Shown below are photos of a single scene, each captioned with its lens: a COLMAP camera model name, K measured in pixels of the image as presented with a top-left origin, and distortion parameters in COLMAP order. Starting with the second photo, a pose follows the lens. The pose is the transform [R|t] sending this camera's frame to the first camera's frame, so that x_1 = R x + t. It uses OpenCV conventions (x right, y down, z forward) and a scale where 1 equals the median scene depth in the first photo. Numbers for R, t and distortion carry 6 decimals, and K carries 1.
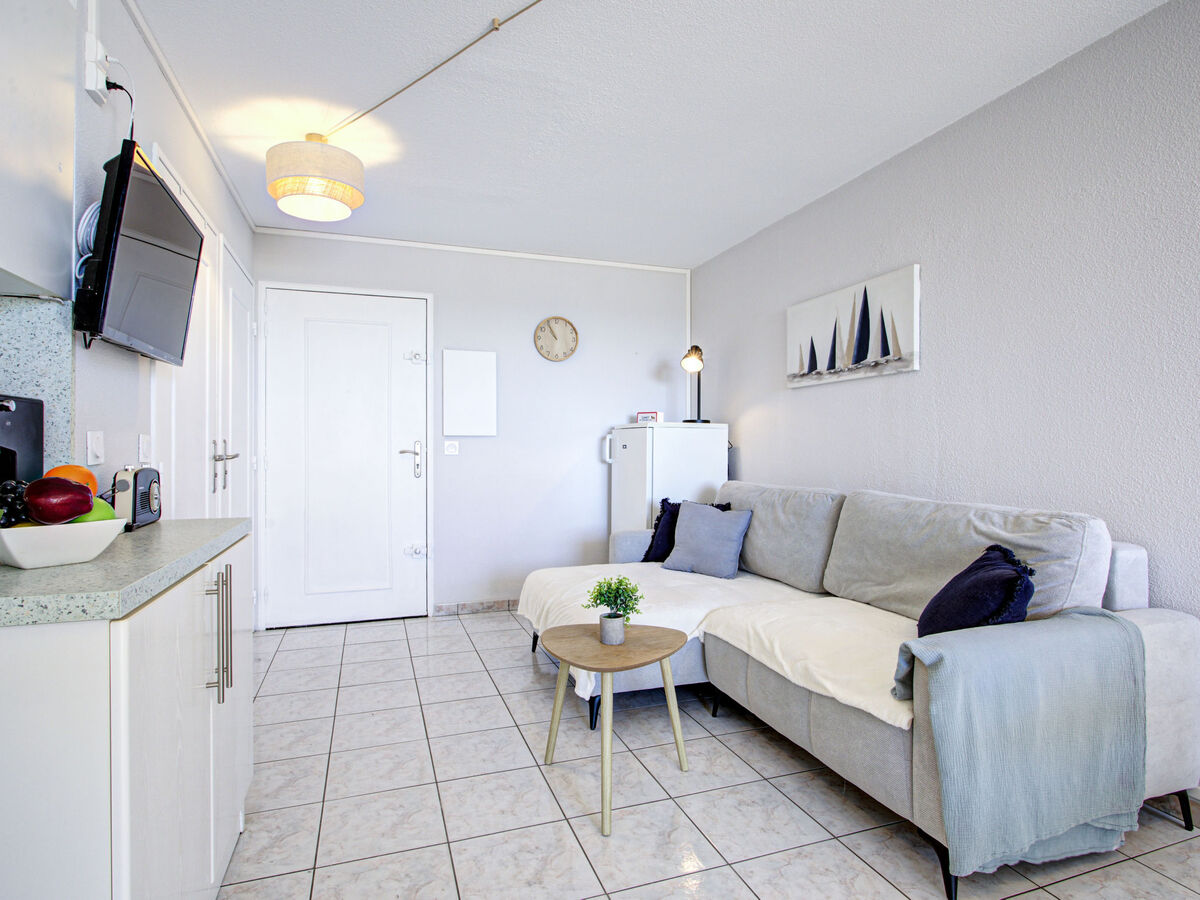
lens RADIAL K [[662.3, 0, 613.2], [0, 662.3, 448.3], [0, 0, 1]] dist [-0.015498, 0.001503]
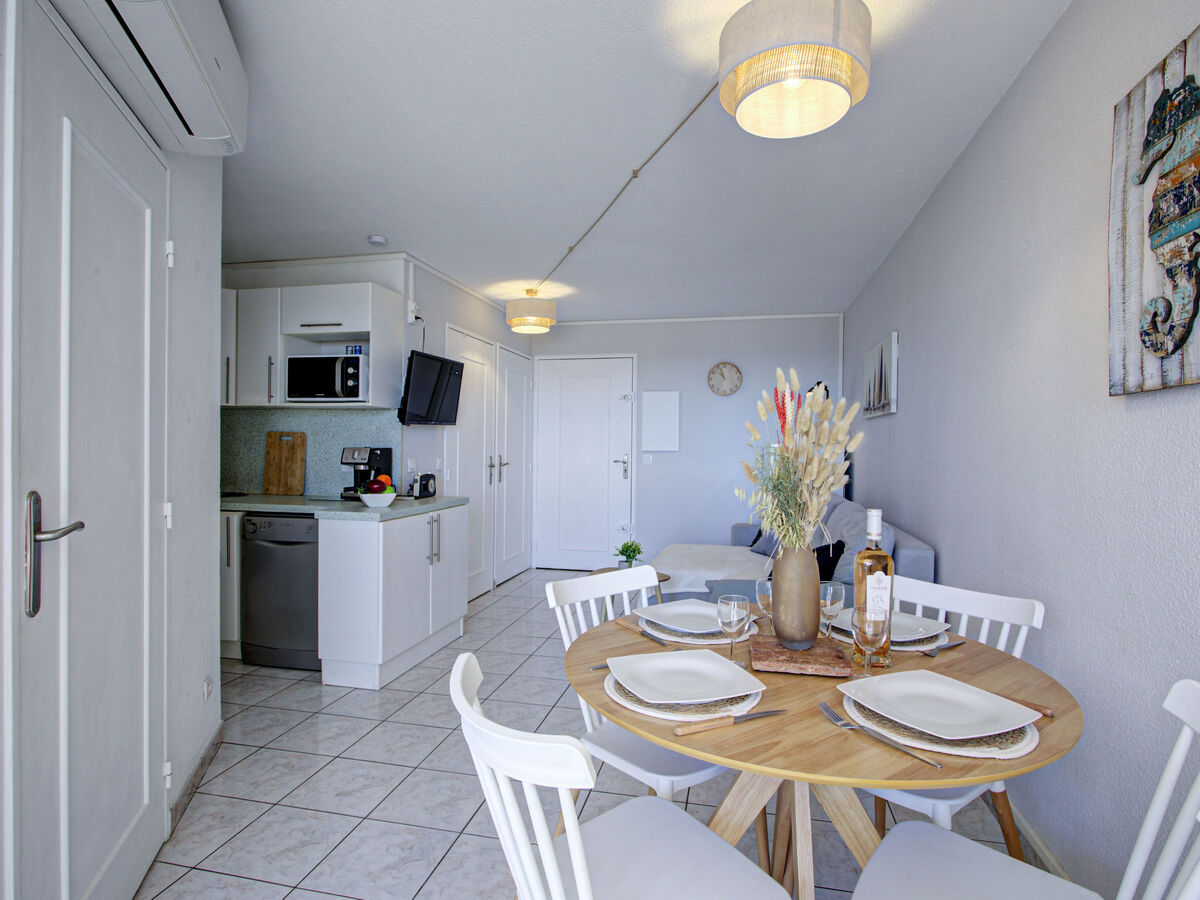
lens RADIAL K [[712.5, 0, 639.6], [0, 712.5, 451.3], [0, 0, 1]] dist [-0.026264, 0.000372]
pose [[0.859694, 0.013872, -0.510621, 0.735519], [-0.007418, 0.999865, 0.014675, -0.055544], [0.510756, -0.008829, 0.859680, -0.482456]]
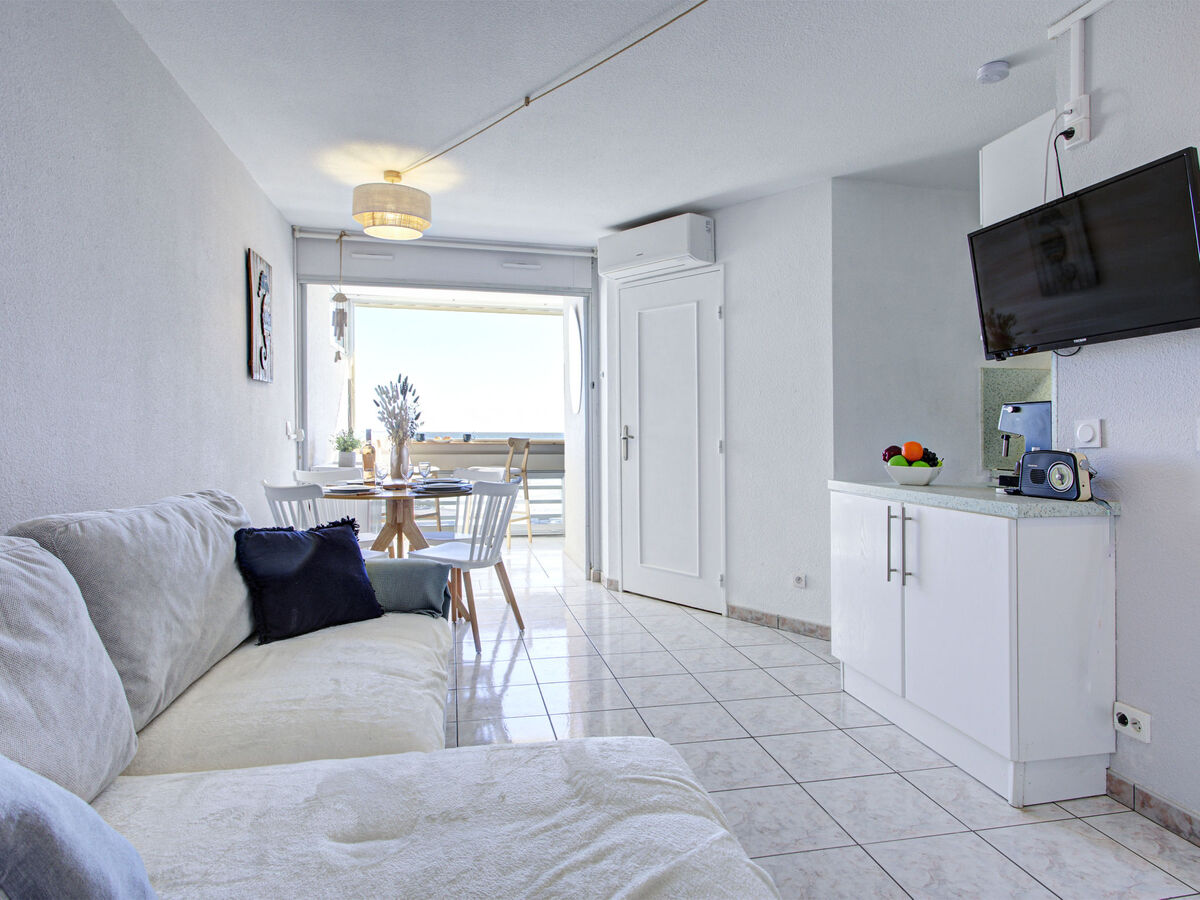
lens RADIAL K [[737.8, 0, 599.8], [0, 737.8, 414.7], [0, 0, 1]] dist [-0.002000, 0.000255]
pose [[-0.981119, 0.002289, 0.193393, -0.097634], [-0.003668, 0.999530, -0.030439, 0.005634], [-0.193372, -0.030574, -0.980649, 1.404905]]
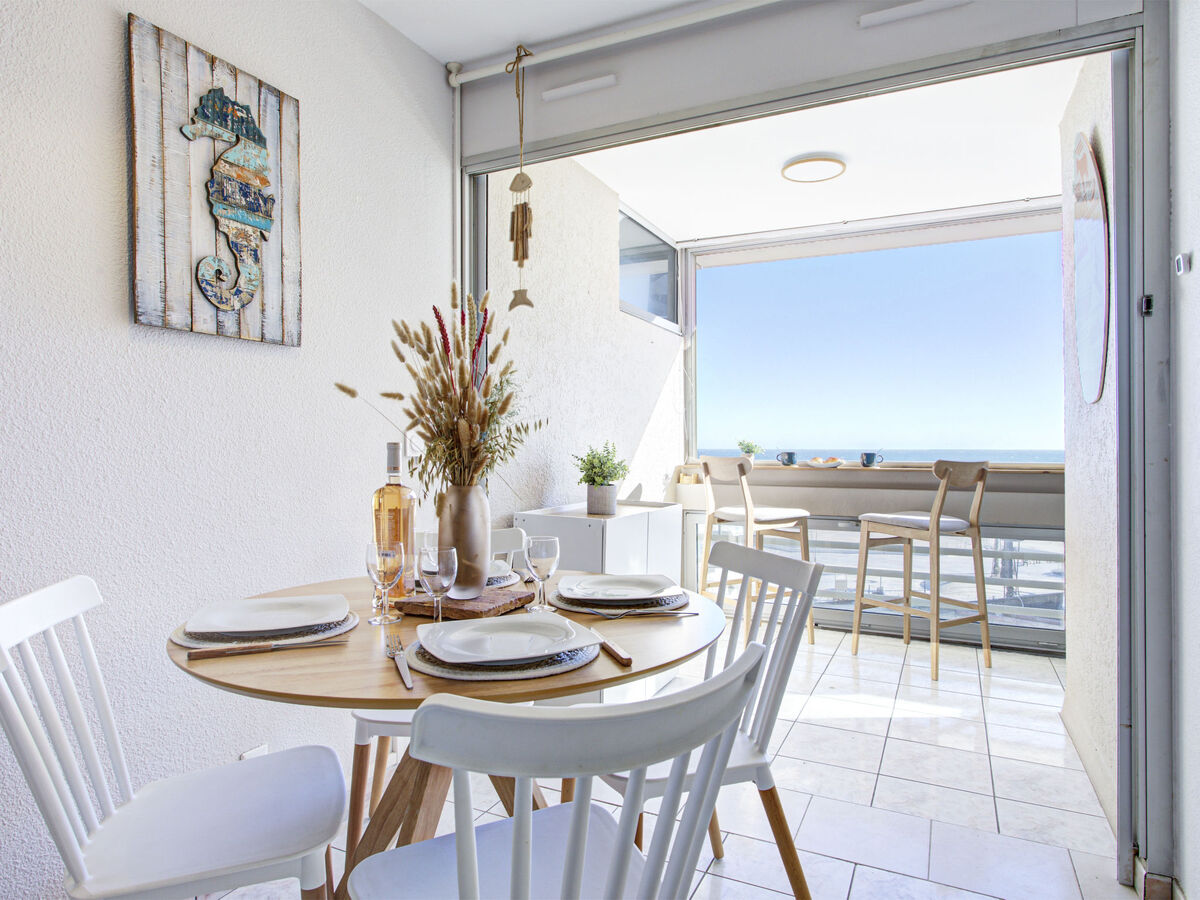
lens RADIAL K [[723.7, 0, 600.5], [0, 723.7, 454.7], [0, 0, 1]] dist [-0.002377, -0.000306]
pose [[-0.671504, -0.006219, 0.740975, 0.136517], [-0.006156, 0.999977, 0.002814, -0.001343], [-0.740975, -0.002672, -0.671527, 0.334119]]
